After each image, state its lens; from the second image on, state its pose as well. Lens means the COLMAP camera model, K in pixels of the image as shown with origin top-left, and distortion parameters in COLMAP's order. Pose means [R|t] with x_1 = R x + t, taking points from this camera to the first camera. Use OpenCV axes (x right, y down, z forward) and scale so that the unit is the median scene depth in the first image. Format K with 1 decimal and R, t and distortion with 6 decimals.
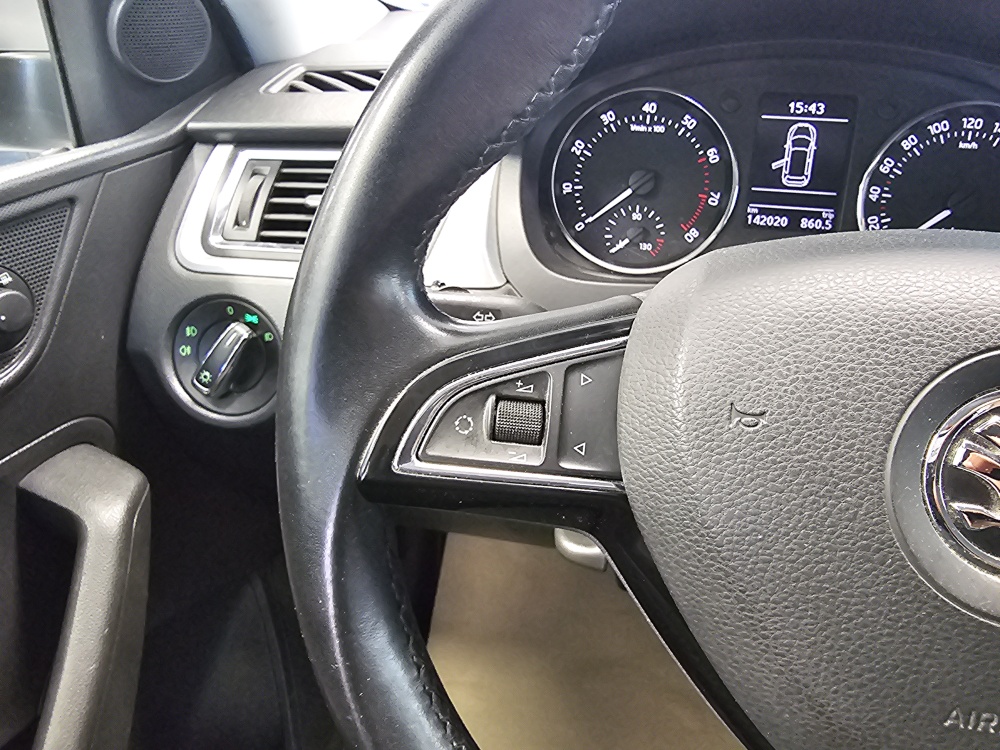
lens RADIAL K [[681.0, 0, 490.2], [0, 681.0, 368.6], [0, 0, 1]] dist [0.002705, -0.009972]
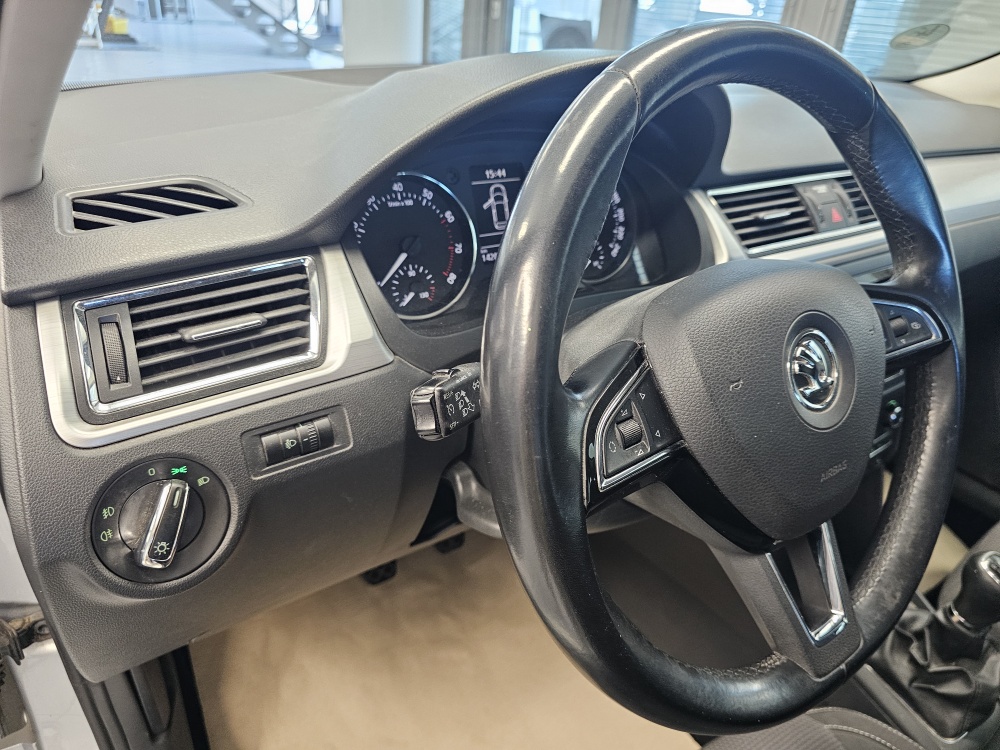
lens RADIAL K [[683.7, 0, 505.0], [0, 683.7, 388.4], [0, 0, 1]] dist [0.006758, -0.000478]
pose [[0.689860, -0.329939, 0.644386, -0.577903], [0.301757, 0.940147, 0.158324, -0.183818], [-0.658055, 0.085227, 0.748131, -0.030555]]
